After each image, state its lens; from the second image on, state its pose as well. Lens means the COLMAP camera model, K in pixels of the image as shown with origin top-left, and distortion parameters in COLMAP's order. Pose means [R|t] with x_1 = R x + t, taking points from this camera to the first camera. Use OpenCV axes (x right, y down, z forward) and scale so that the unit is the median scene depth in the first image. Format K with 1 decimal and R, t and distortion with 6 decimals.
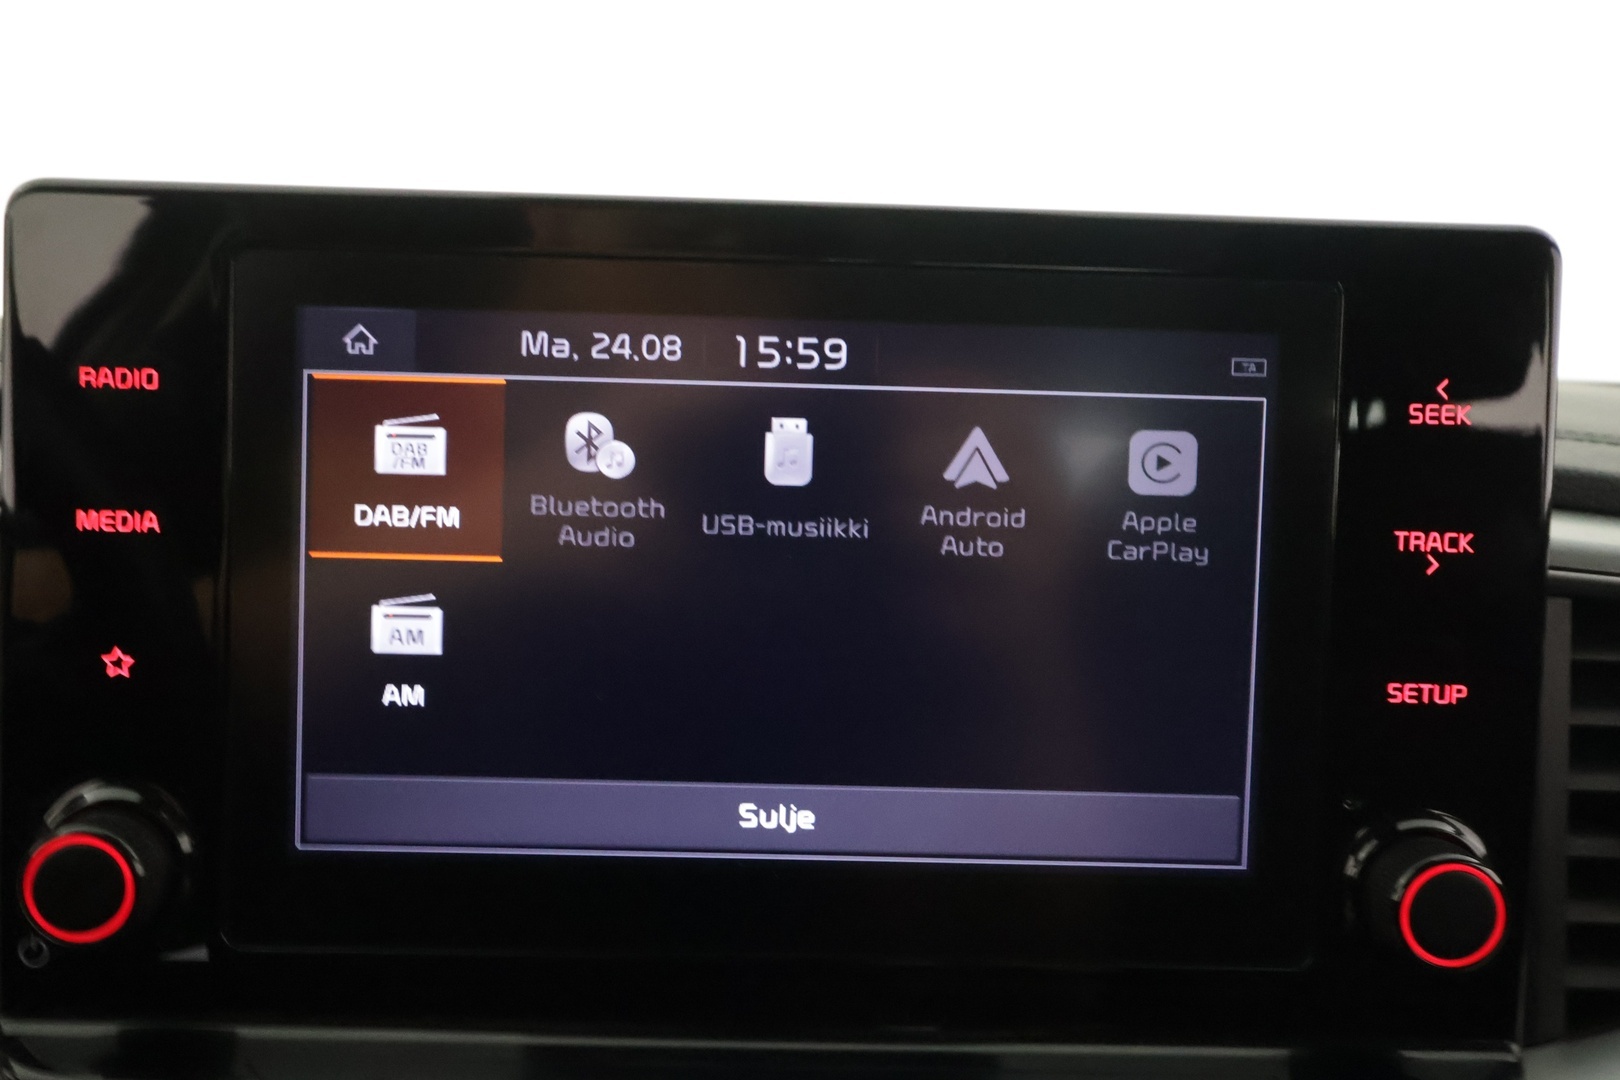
lens RADIAL K [[1256.9, 0, 856.1], [0, 1256.9, 509.0], [0, 0, 1]] dist [0.004454, 0.010899]
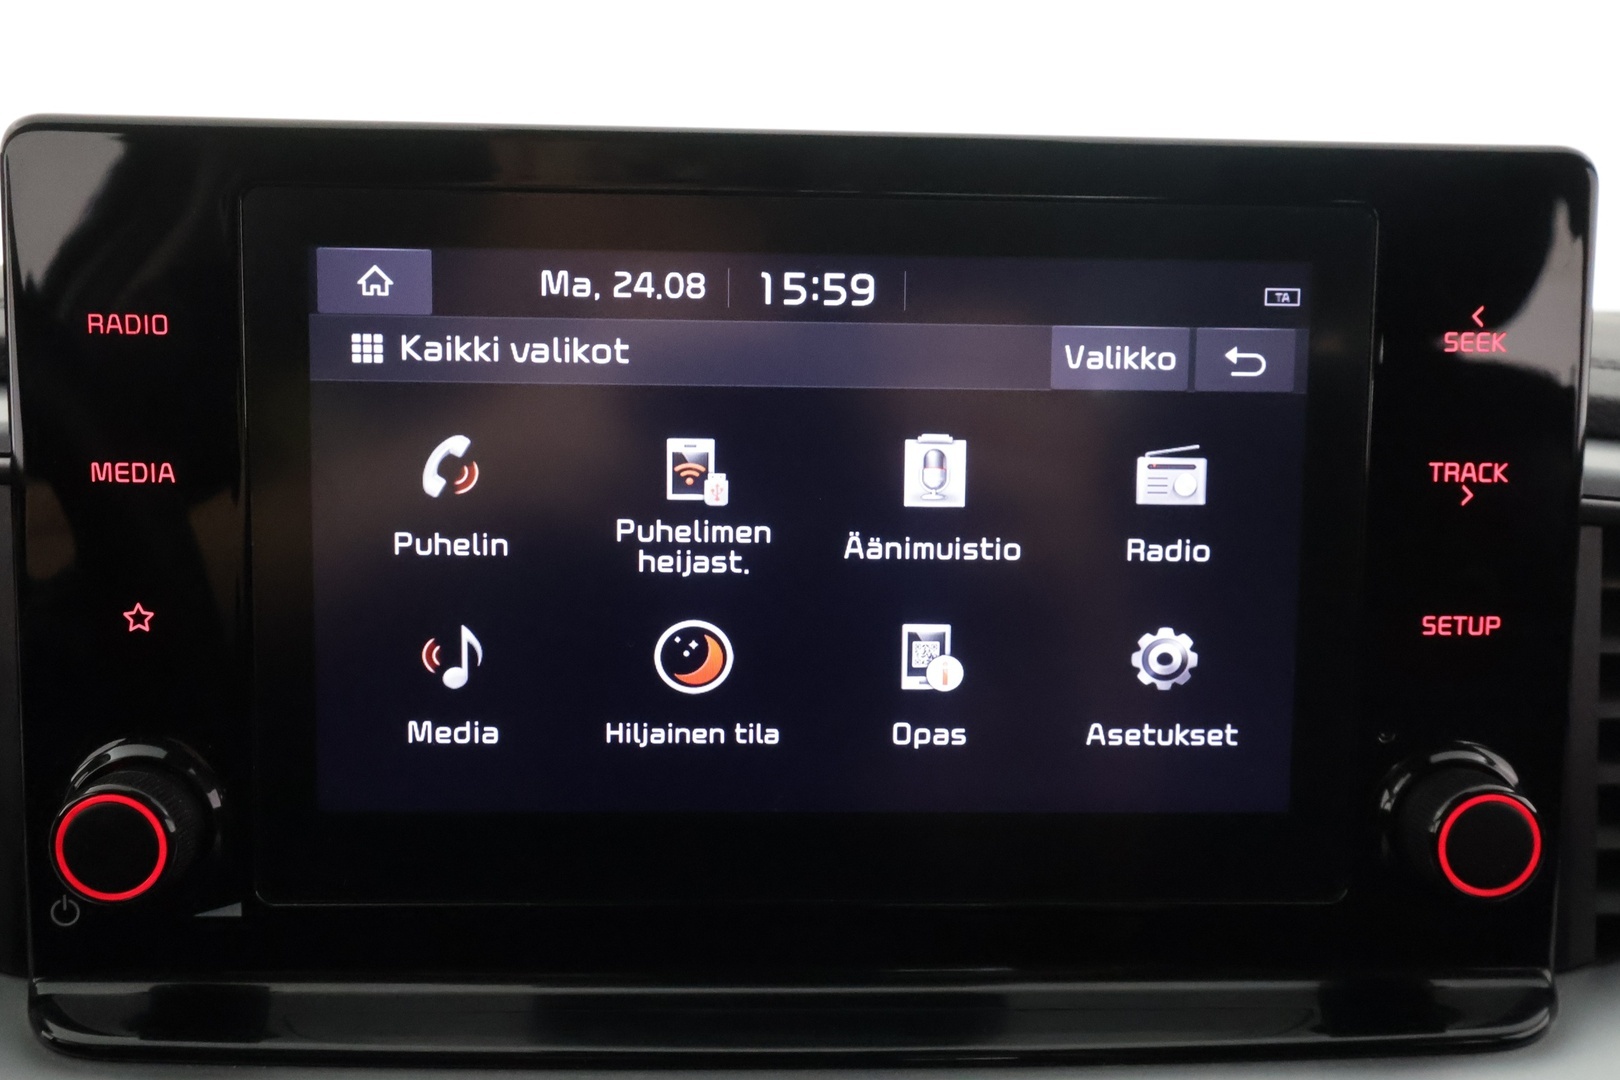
lens RADIAL K [[1172.7, 0, 623.2], [0, 1172.7, 468.9], [0, 0, 1]] dist [0.030395, -0.019715]
pose [[0.999706, -0.015232, 0.018843, -0.222069], [0.014379, 0.998901, 0.044605, -0.027676], [-0.019501, -0.044321, 0.998827, 0.085678]]
